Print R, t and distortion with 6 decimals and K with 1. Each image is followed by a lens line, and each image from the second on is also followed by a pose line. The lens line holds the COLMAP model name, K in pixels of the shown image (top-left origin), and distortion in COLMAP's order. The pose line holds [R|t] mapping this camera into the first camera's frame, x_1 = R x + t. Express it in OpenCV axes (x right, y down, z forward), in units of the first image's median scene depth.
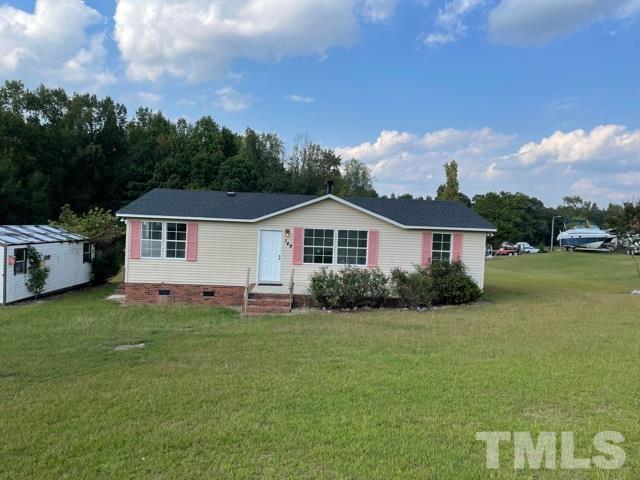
lens RADIAL K [[474.3, 0, 324.5], [0, 474.3, 239.5], [0, 0, 1]] dist [0.078972, -0.099211]
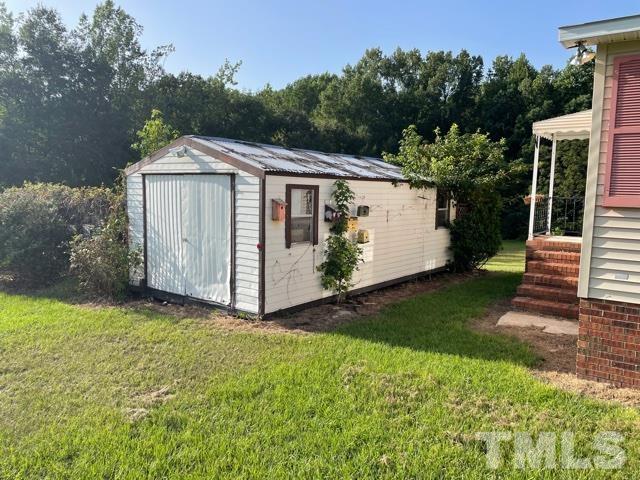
lens RADIAL K [[474.3, 0, 324.5], [0, 474.3, 239.5], [0, 0, 1]] dist [0.078972, -0.099211]
pose [[0.771502, 0.037633, -0.635113, -0.273116], [-0.006703, 0.998674, 0.051032, 0.035120], [0.636191, -0.035114, 0.770732, 0.539256]]
